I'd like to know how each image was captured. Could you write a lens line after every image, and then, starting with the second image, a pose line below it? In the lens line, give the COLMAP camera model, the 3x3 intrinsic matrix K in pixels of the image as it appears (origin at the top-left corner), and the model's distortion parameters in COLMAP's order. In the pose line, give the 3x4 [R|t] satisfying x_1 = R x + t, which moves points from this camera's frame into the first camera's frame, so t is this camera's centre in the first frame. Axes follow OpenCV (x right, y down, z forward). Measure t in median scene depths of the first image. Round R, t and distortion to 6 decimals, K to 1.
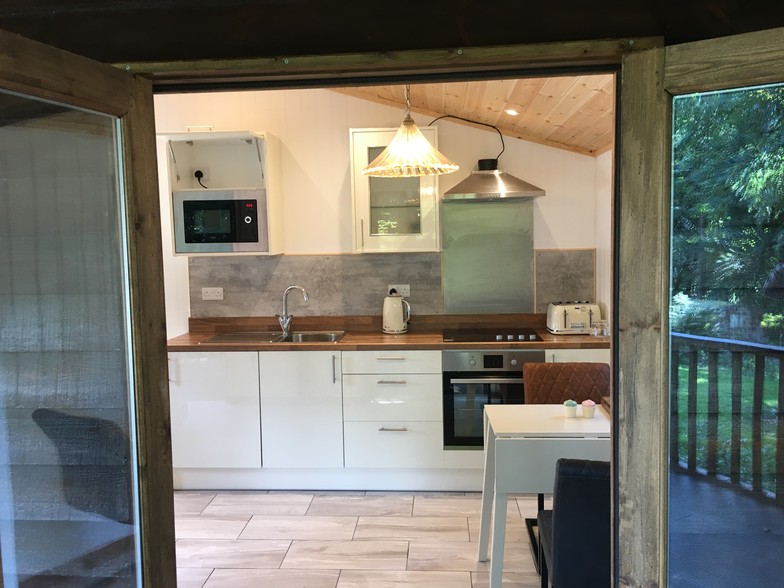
lens RADIAL K [[674.3, 0, 392.0], [0, 674.3, 294.0], [0, 0, 1]] dist [0.010849, -0.001721]
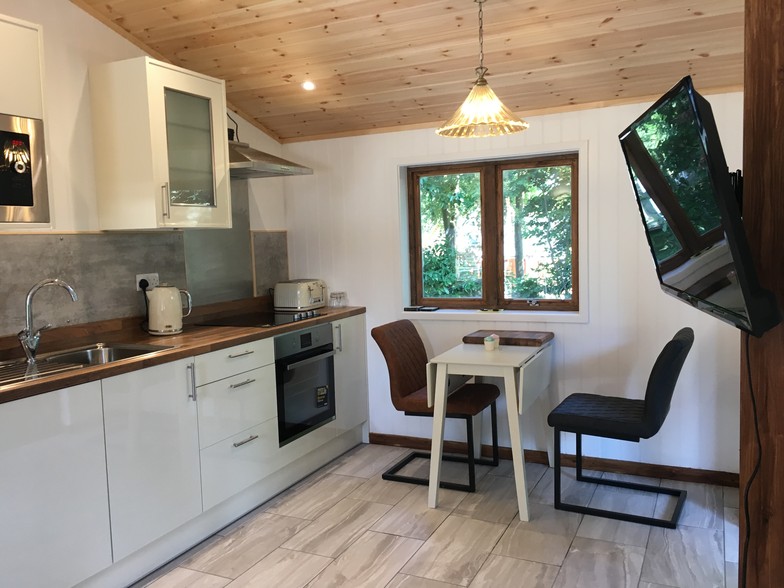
lens RADIAL K [[674.3, 0, 392.0], [0, 674.3, 294.0], [0, 0, 1]] dist [0.010849, -0.001721]
pose [[0.343983, -0.068105, 0.936503, -0.621624], [0.103777, 0.994013, 0.034170, 0.011969], [-0.933224, 0.085434, 0.348991, 0.475353]]
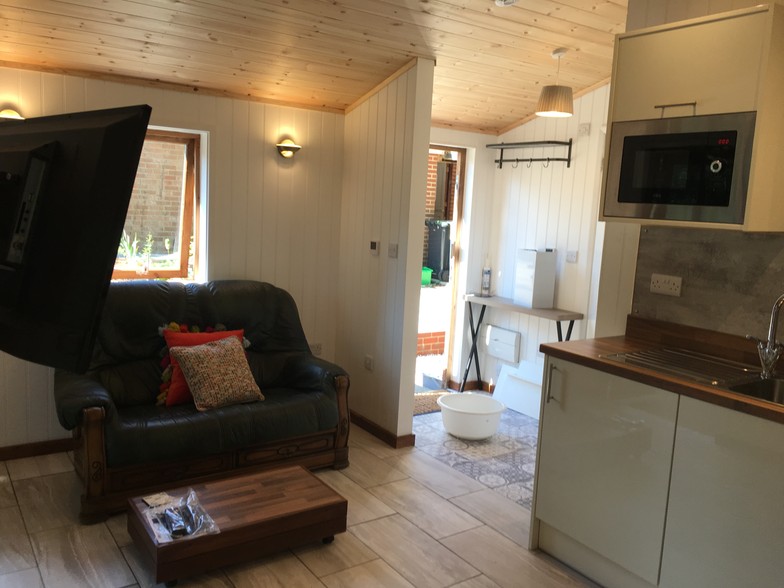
lens RADIAL K [[674.3, 0, 392.0], [0, 674.3, 294.0], [0, 0, 1]] dist [0.010849, -0.001721]
pose [[0.637940, 0.158522, -0.753594, 0.059943], [-0.131114, 0.986654, 0.096556, -0.020644], [0.758843, 0.037210, 0.650210, 0.394599]]
